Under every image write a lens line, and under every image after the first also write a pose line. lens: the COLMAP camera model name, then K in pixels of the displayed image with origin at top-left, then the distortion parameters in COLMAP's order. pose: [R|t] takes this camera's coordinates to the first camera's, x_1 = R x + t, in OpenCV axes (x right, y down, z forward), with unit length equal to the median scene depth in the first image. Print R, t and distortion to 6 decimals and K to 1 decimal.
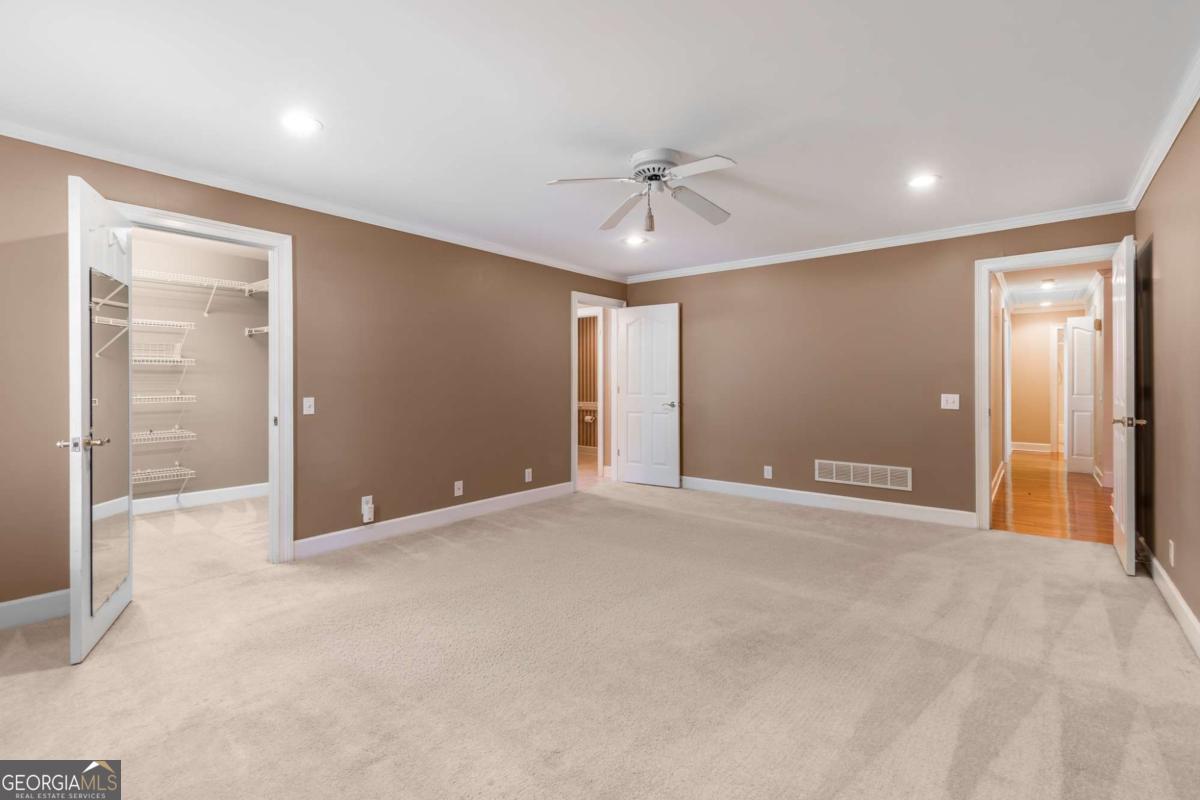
lens RADIAL K [[518.1, 0, 597.7], [0, 518.1, 375.2], [0, 0, 1]] dist [-0.000748, -0.000045]
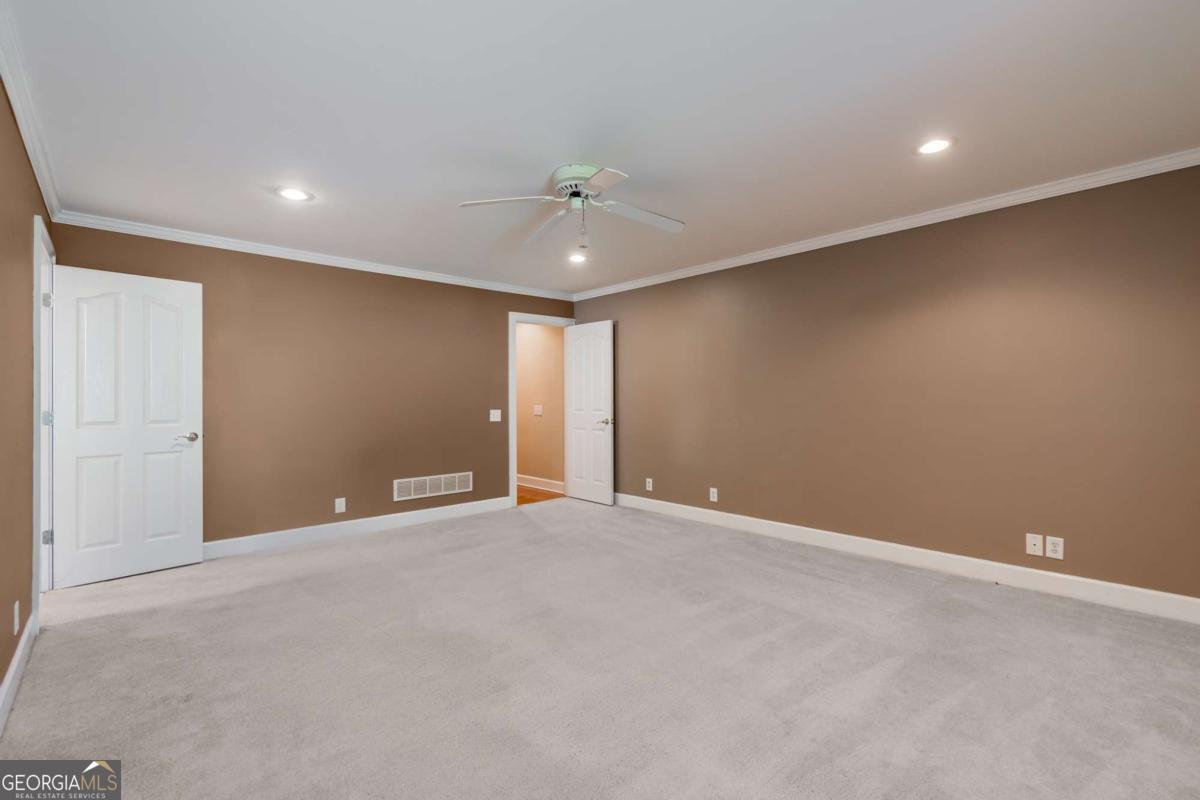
lens RADIAL K [[552.4, 0, 591.9], [0, 552.4, 400.0], [0, 0, 1]] dist [0.002521, 0.000256]
pose [[0.152633, -0.002742, 0.988279, -0.627803], [-0.008285, 0.999957, 0.004054, 0.003866], [-0.988248, -0.008807, 0.152604, 0.530518]]
